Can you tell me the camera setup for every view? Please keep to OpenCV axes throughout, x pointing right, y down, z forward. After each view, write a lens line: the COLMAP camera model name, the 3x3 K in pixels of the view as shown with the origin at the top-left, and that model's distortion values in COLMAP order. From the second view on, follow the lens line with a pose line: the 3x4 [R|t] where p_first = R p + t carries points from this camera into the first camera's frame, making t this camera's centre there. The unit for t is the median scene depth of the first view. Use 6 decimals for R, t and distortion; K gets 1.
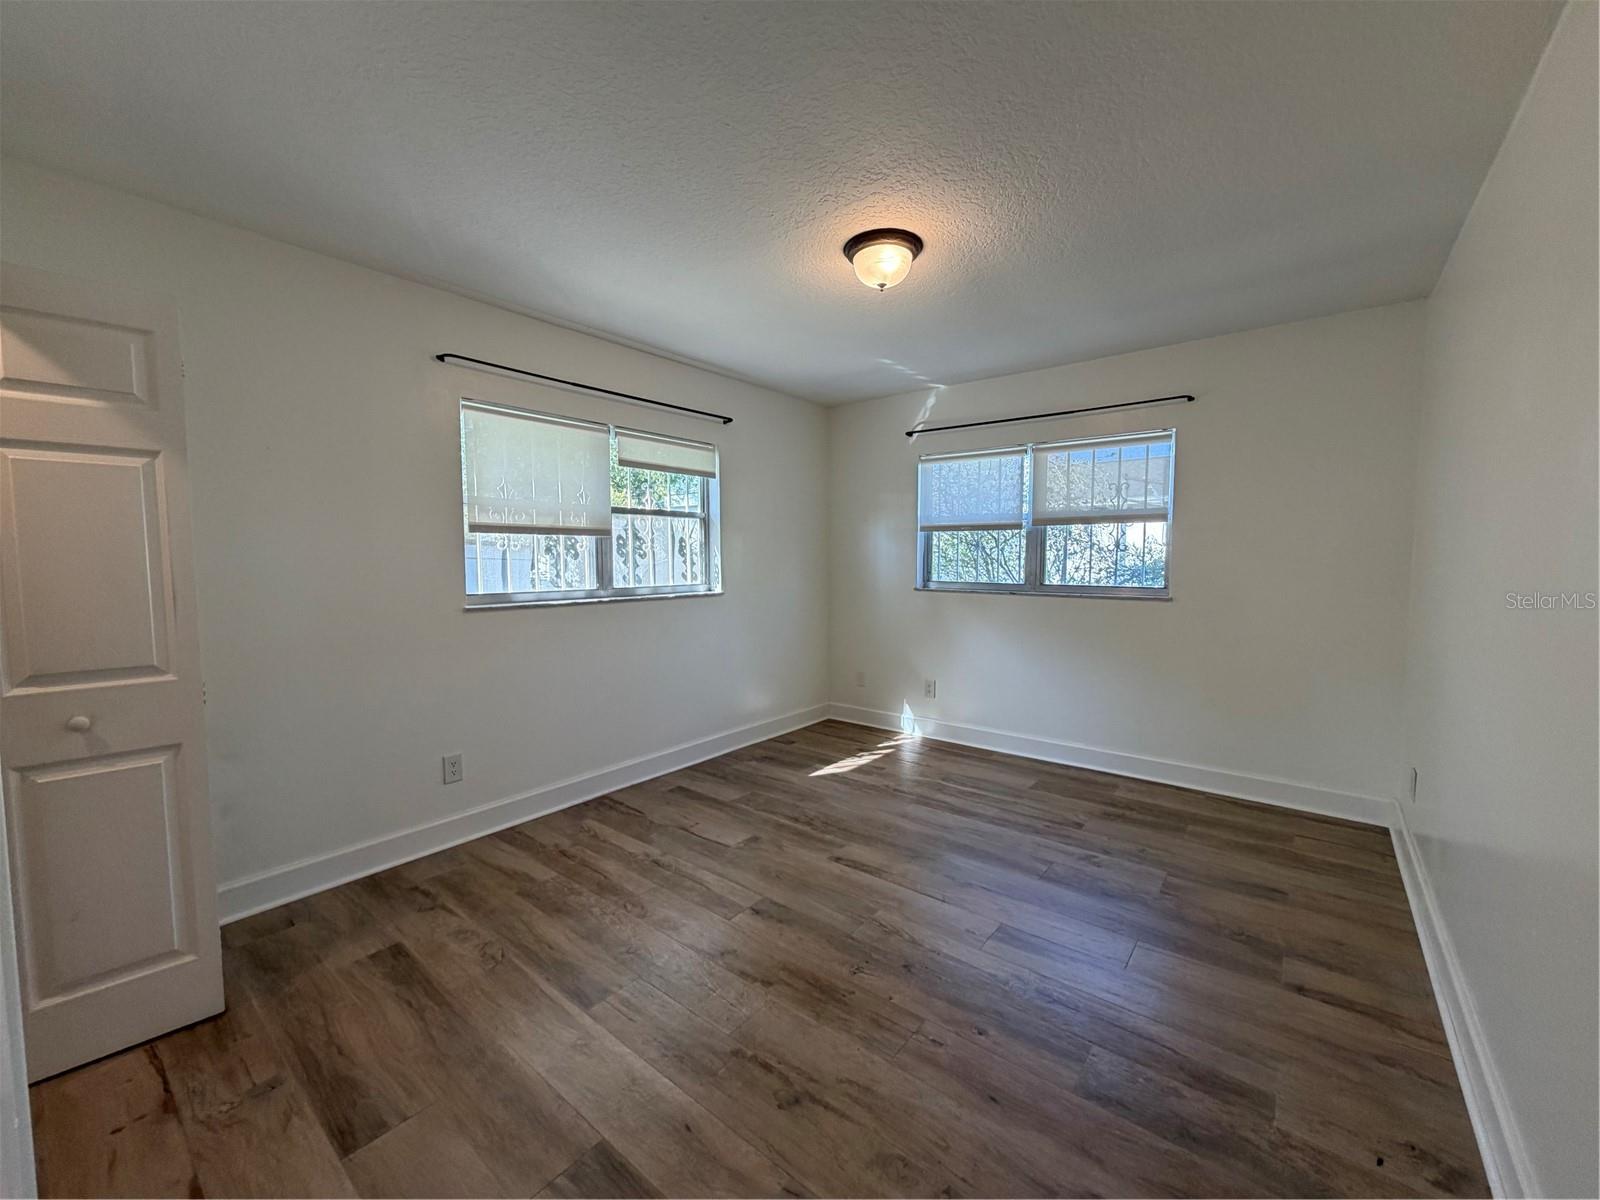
lens RADIAL K [[637.6, 0, 804.0], [0, 637.6, 598.8], [0, 0, 1]] dist [0.000045, -0.000247]
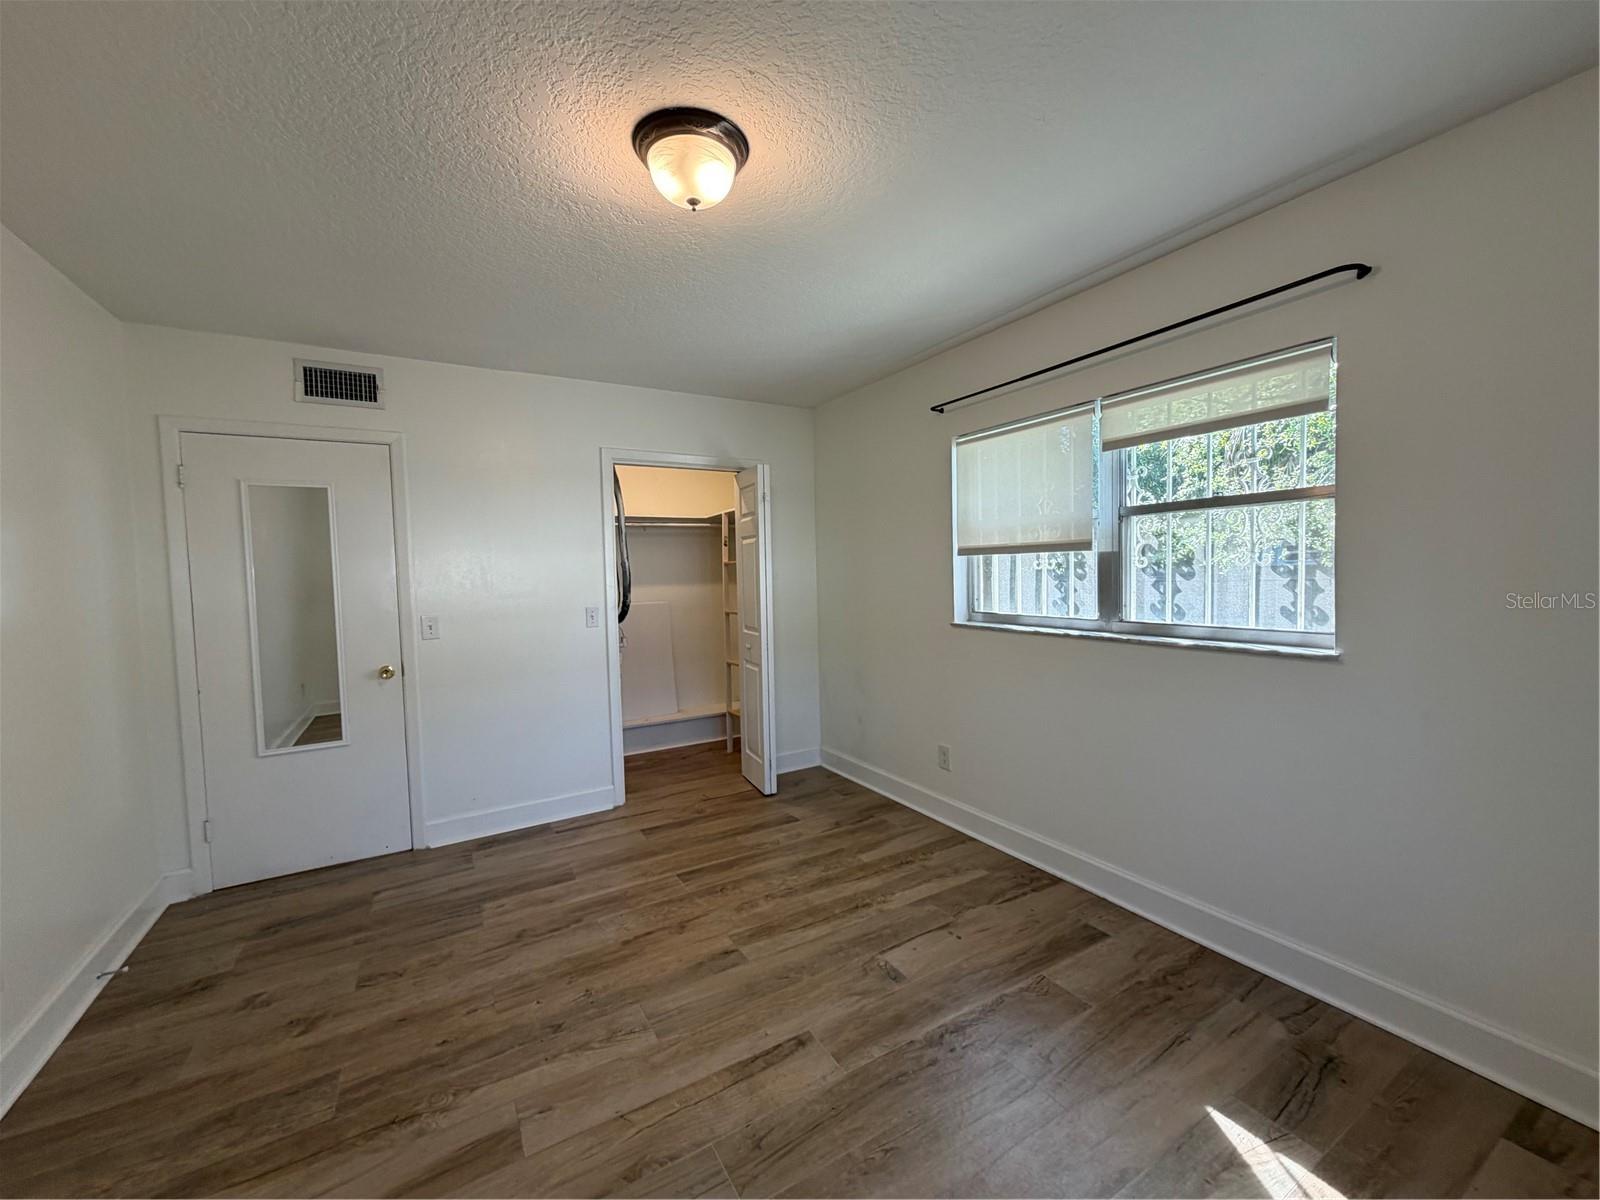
lens RADIAL K [[637.6, 0, 804.0], [0, 637.6, 598.8], [0, 0, 1]] dist [0.000045, -0.000247]
pose [[-0.354233, 0.055273, -0.933522, 0.620061], [-0.035264, 0.996752, 0.072398, -0.101033], [0.934492, 0.058565, -0.351133, 1.148266]]
